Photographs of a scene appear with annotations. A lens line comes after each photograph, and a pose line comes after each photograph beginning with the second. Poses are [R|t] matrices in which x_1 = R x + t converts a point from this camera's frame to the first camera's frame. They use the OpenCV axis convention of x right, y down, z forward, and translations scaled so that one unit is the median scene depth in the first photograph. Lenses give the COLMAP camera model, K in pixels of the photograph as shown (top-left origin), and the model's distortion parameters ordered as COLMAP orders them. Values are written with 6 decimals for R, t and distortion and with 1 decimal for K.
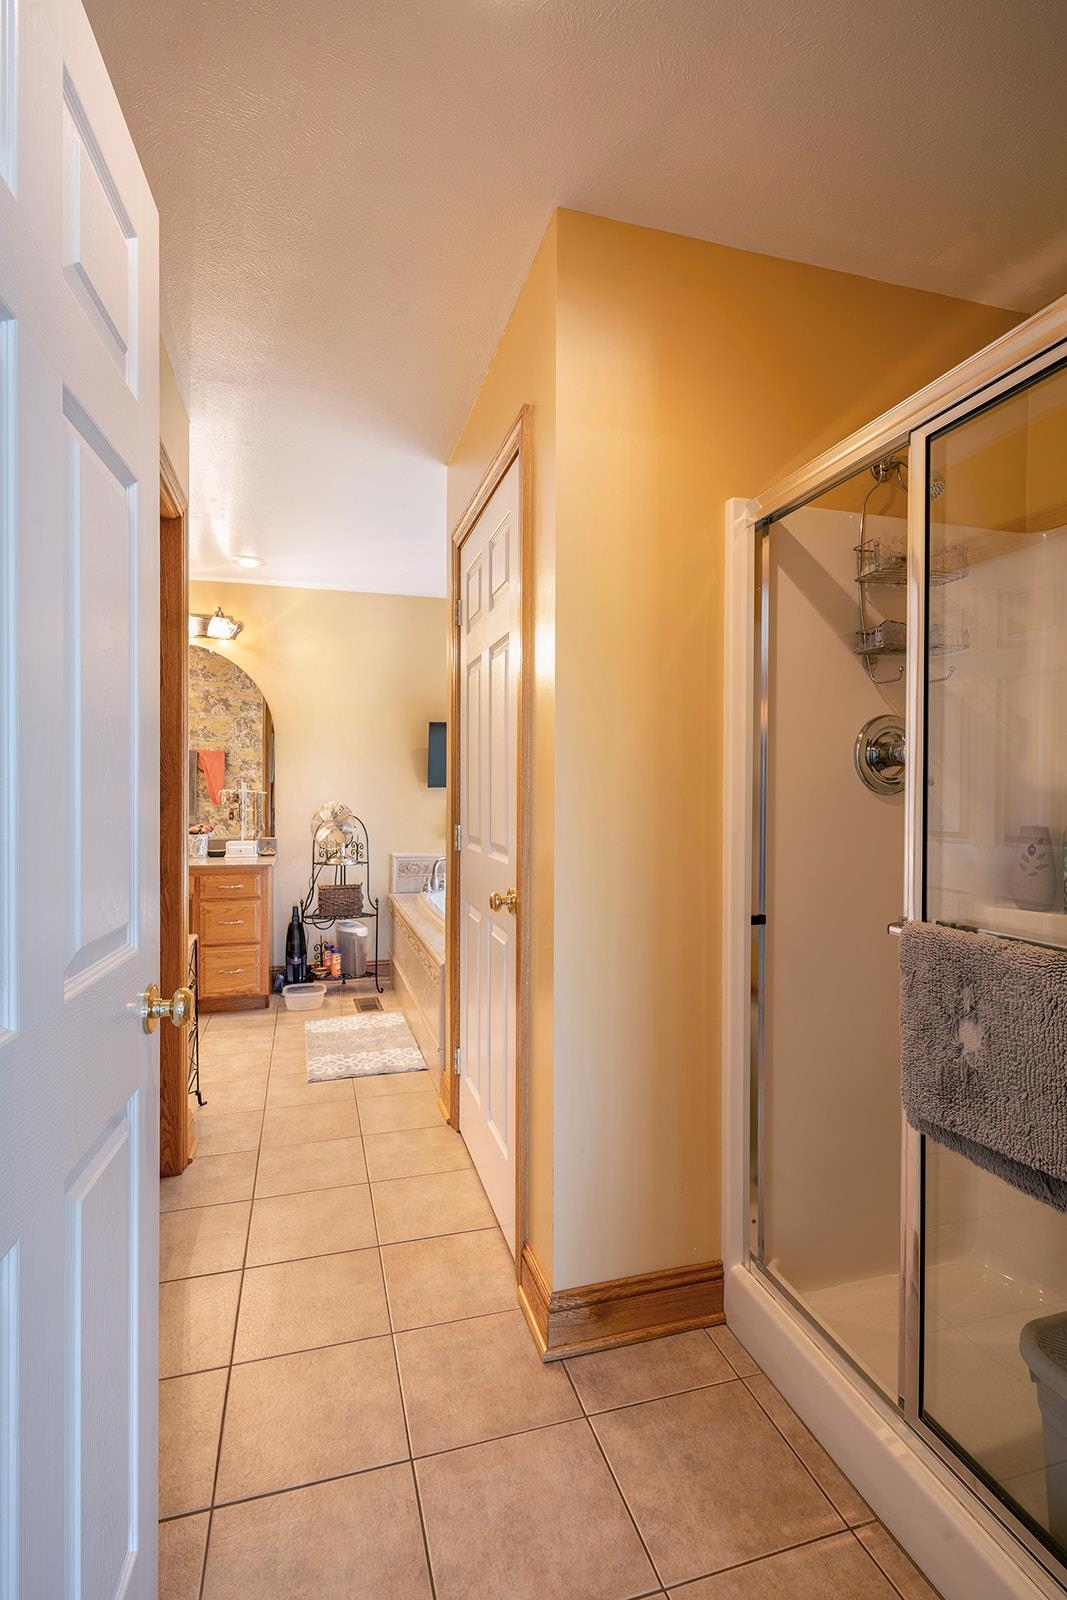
lens RADIAL K [[785.6, 0, 529.4], [0, 785.6, 799.9], [0, 0, 1]] dist [0.009016, -0.000080]
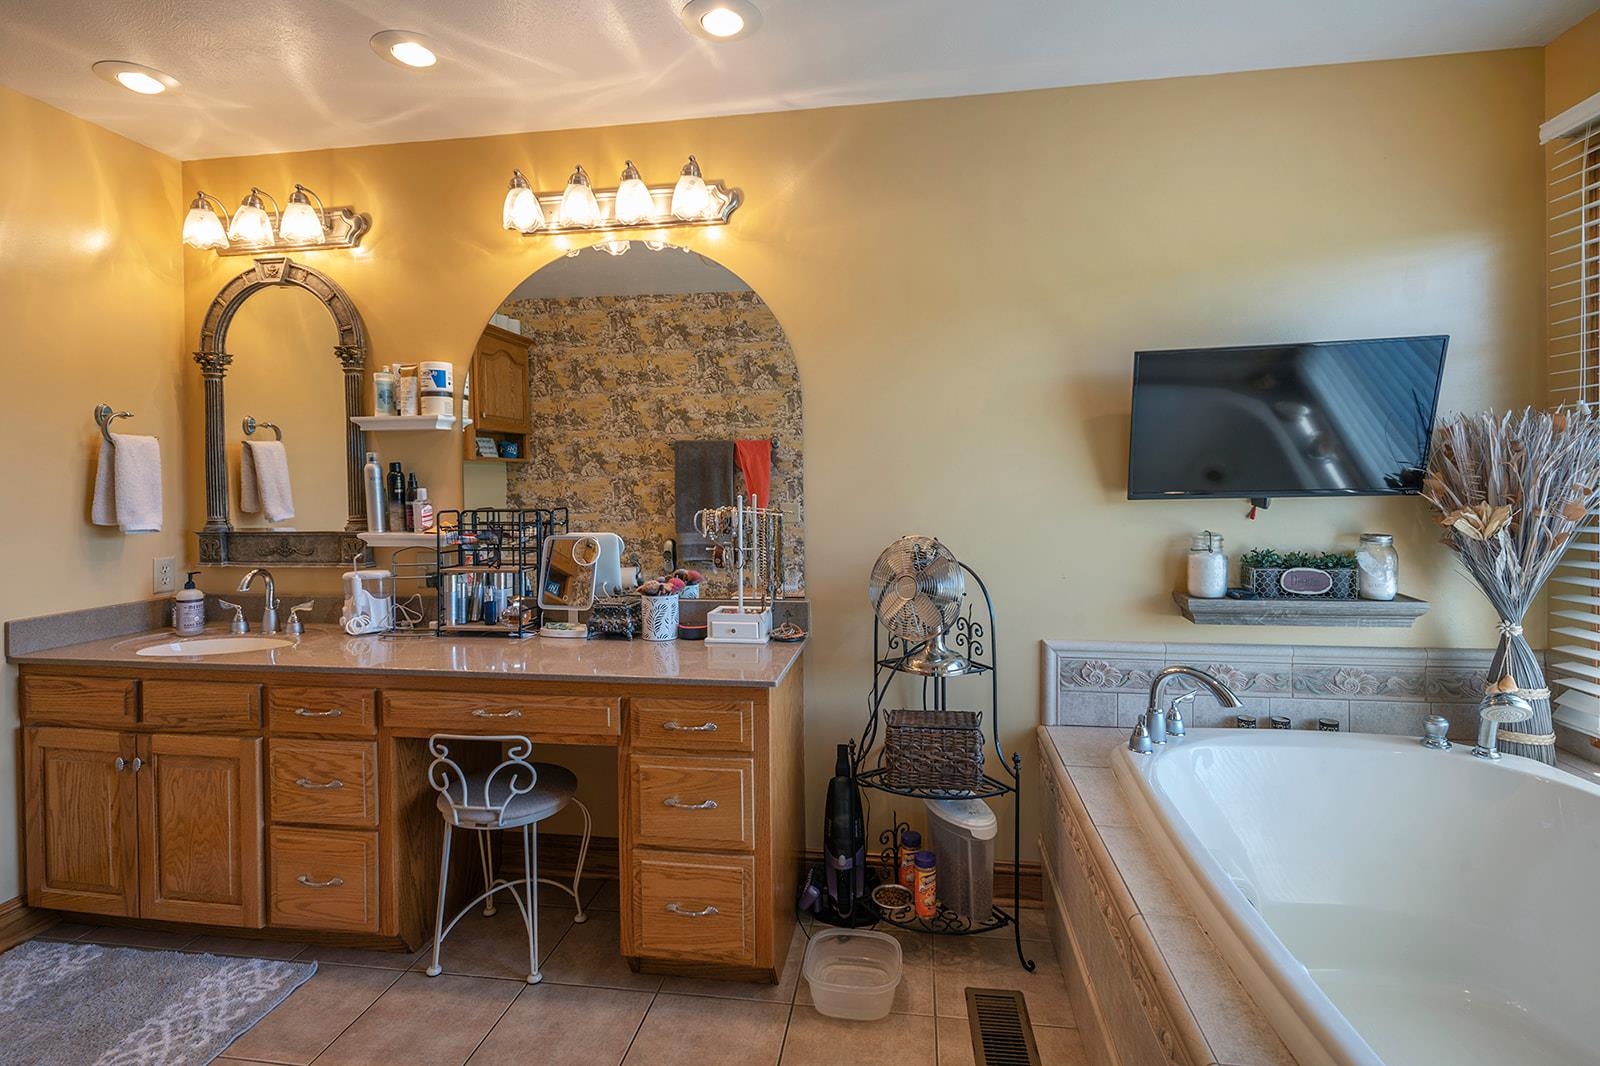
lens RADIAL K [[785.6, 0, 737.6], [0, 785.6, 495.0], [0, 0, 1]] dist [0.009016, -0.000080]
pose [[0.879232, -0.005980, -0.476357, -0.120889], [0.007734, 0.999969, 0.001722, -0.021804], [0.476332, -0.005198, 0.879250, 0.540273]]
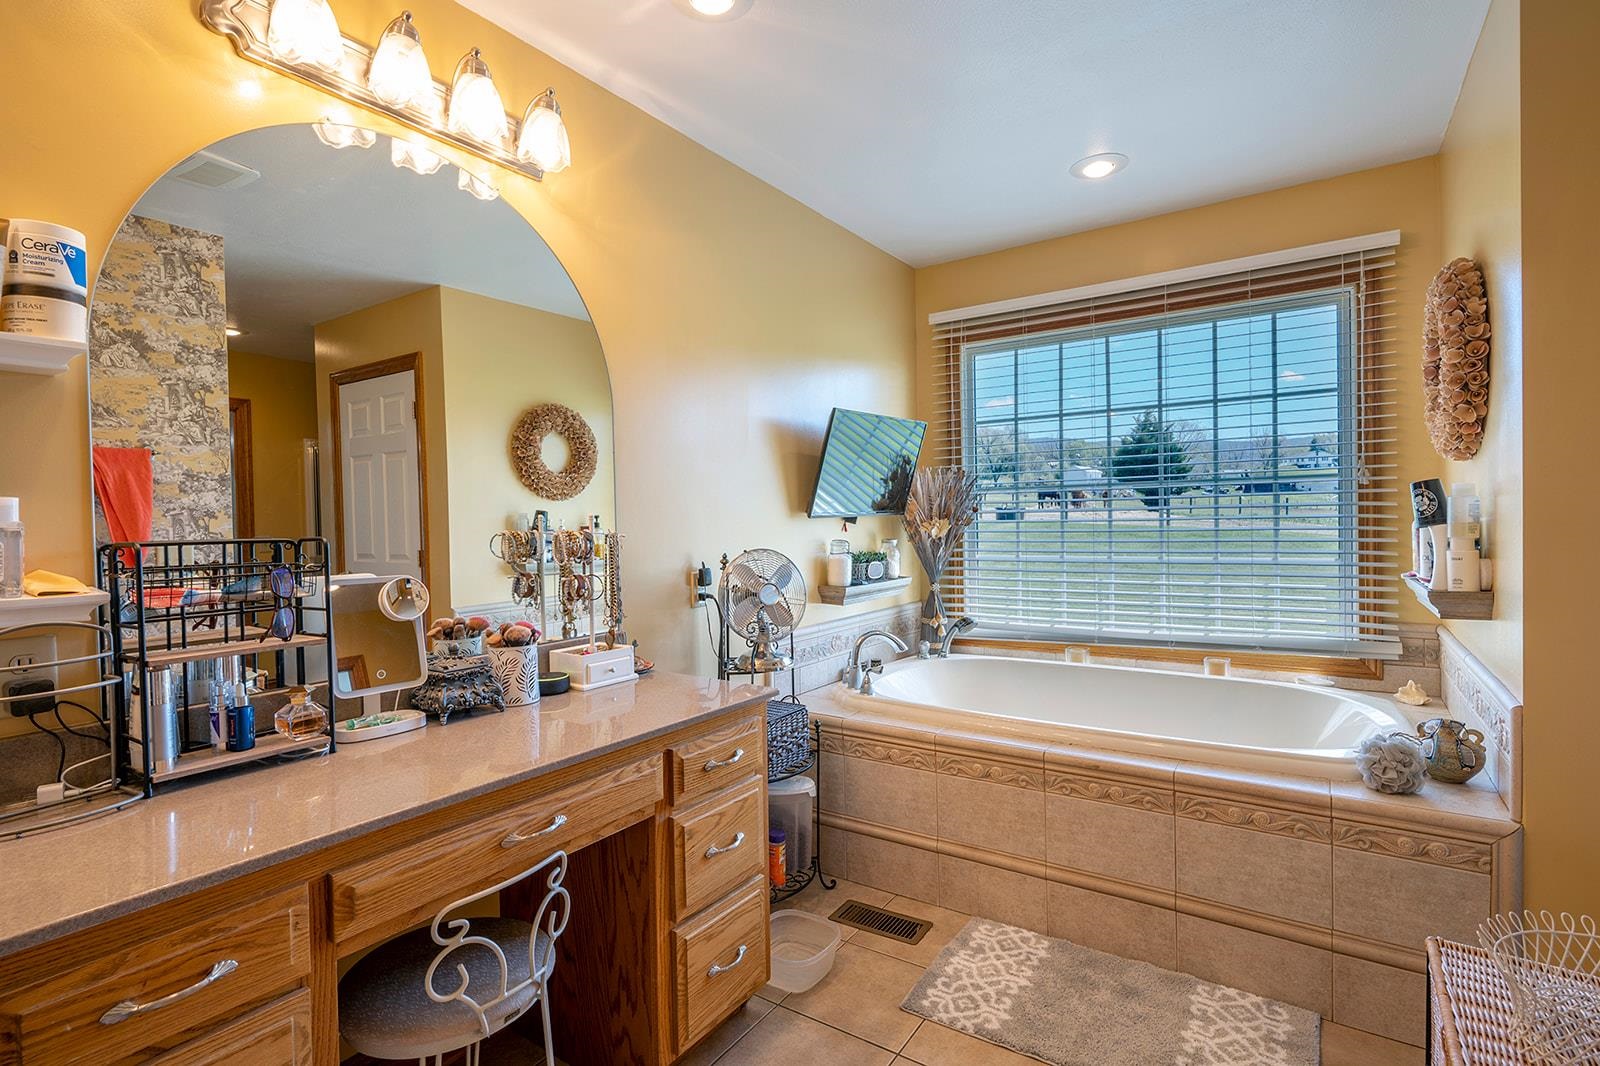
lens RADIAL K [[785.6, 0, 889.7], [0, 785.6, 531.5], [0, 0, 1]] dist [0.009016, -0.000080]
pose [[0.761932, -0.032322, 0.646850, -0.509686], [0.032525, 0.999403, 0.011627, -0.010654], [-0.646840, 0.012179, 0.762529, 0.551823]]
